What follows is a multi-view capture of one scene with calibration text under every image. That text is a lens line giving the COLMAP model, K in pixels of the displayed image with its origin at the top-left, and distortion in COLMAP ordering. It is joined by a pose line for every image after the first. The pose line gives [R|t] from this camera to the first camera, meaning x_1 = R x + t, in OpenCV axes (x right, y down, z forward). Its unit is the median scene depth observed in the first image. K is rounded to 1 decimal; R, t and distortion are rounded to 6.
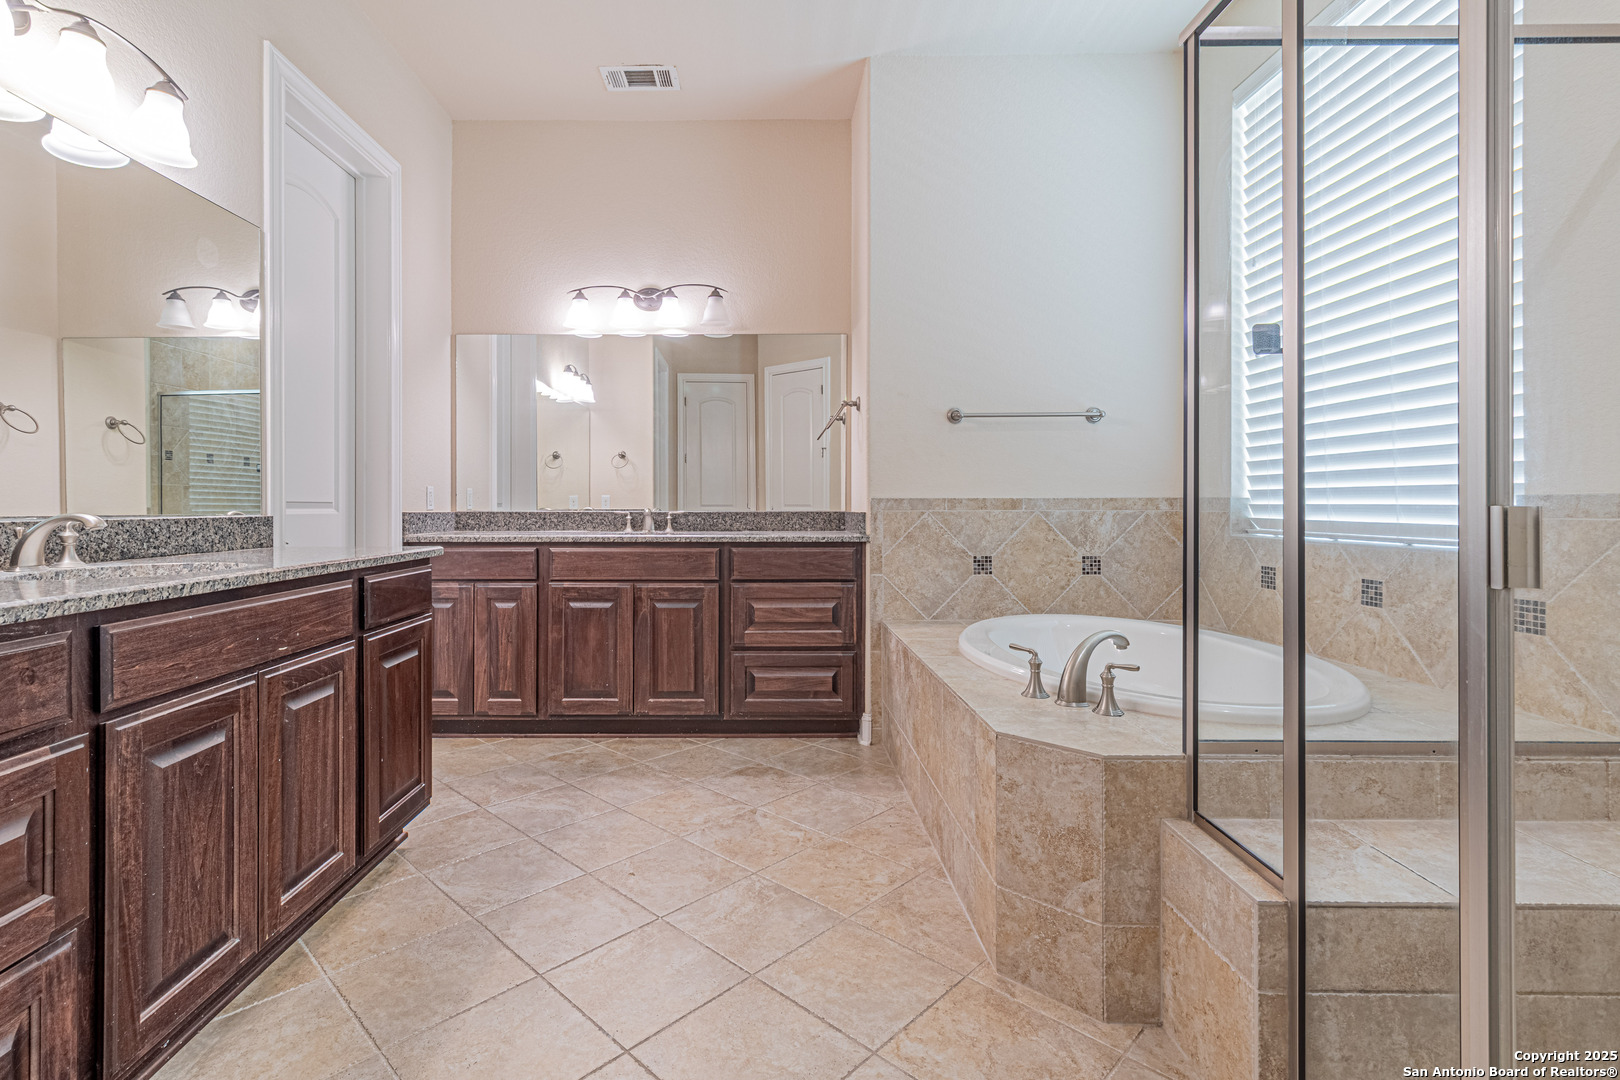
lens RADIAL K [[754.7, 0, 741.9], [0, 754.7, 503.9], [0, 0, 1]] dist [0.005576, -0.000309]
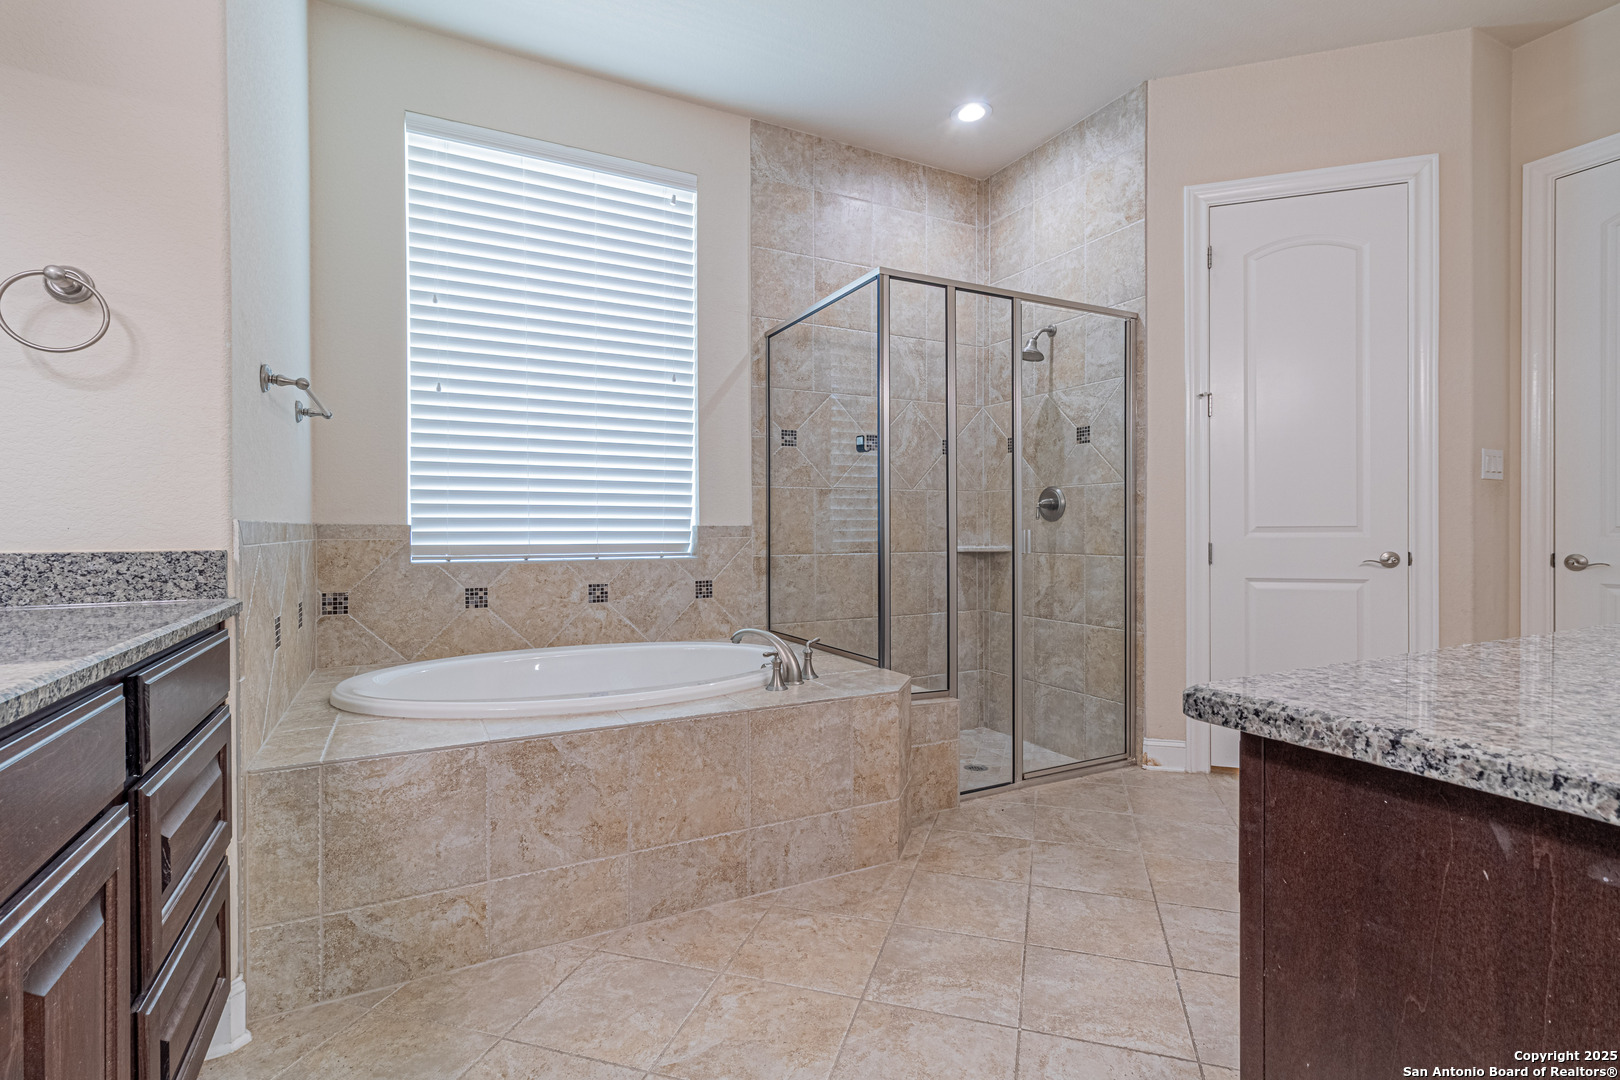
lens RADIAL K [[754.7, 0, 809.3], [0, 754.7, 535.2], [0, 0, 1]] dist [0.005576, -0.000309]
pose [[-0.471063, -0.002965, 0.882095, -0.709574], [0.003099, 0.999983, 0.005017, 0.003536], [-0.882094, 0.005097, -0.471045, 1.549683]]
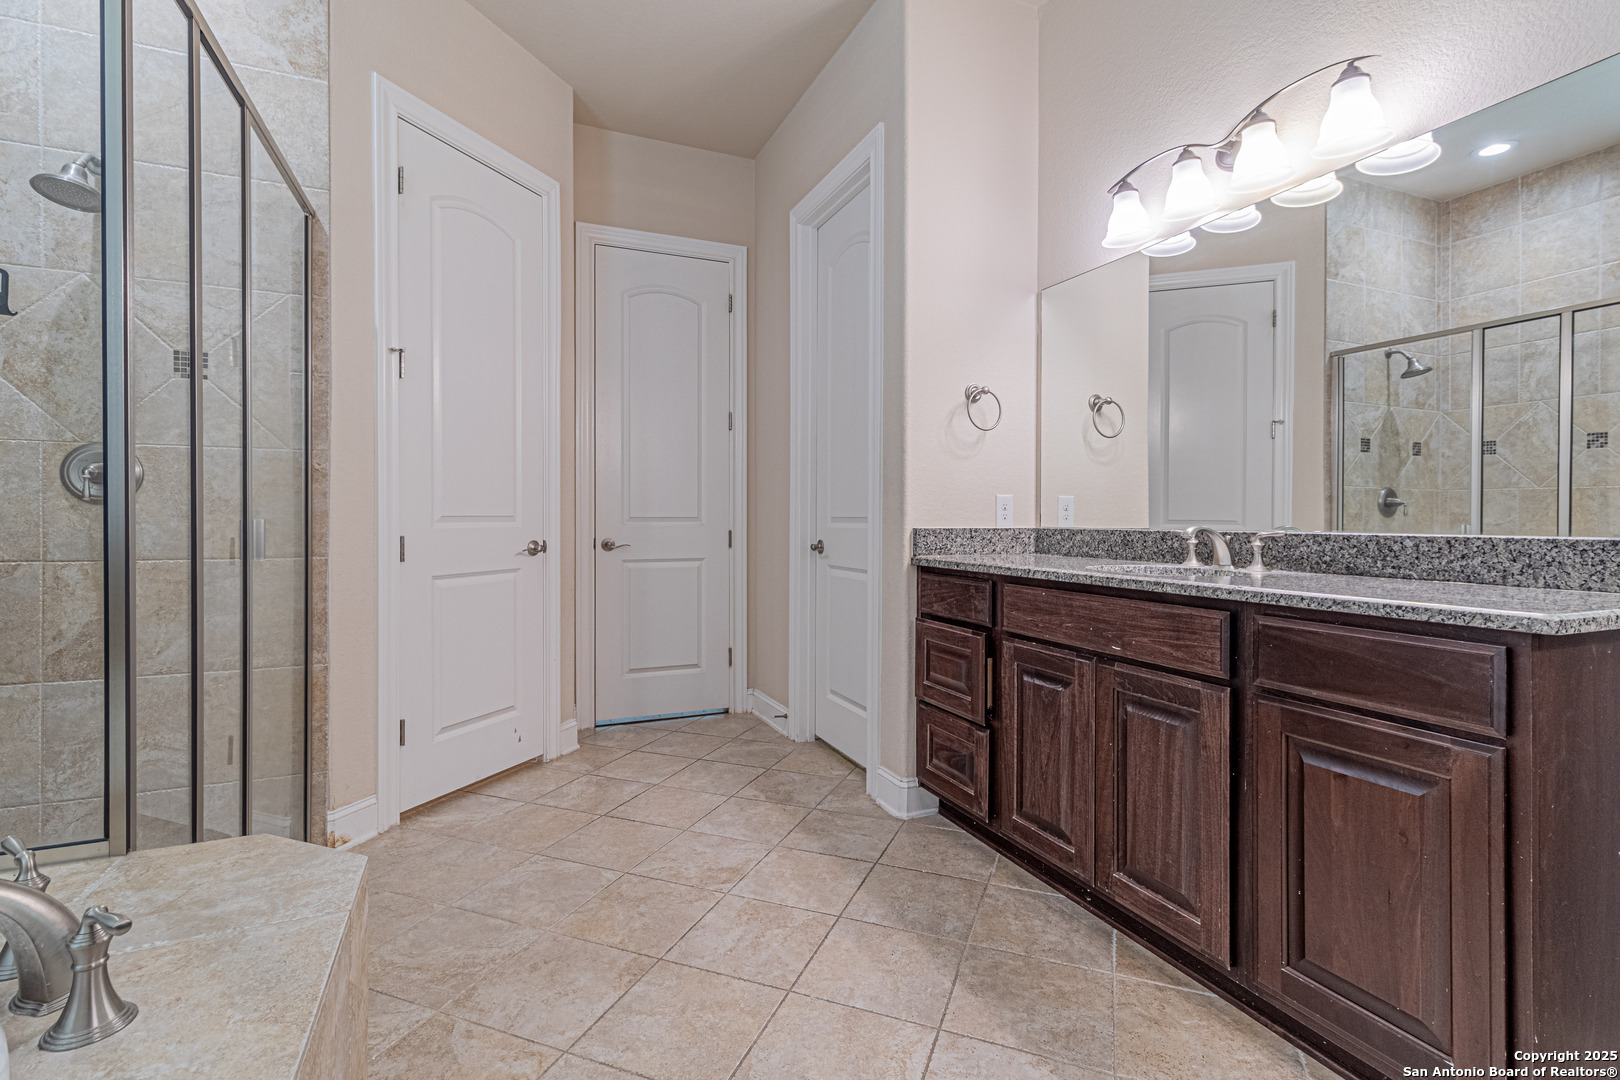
lens RADIAL K [[754.7, 0, 817.2], [0, 754.7, 526.6], [0, 0, 1]] dist [0.005576, -0.000309]
pose [[-0.908423, 0.004941, -0.418024, 0.213312], [0.000065, 0.999932, 0.011677, -0.000835], [0.418053, 0.010581, -0.908361, 1.514227]]
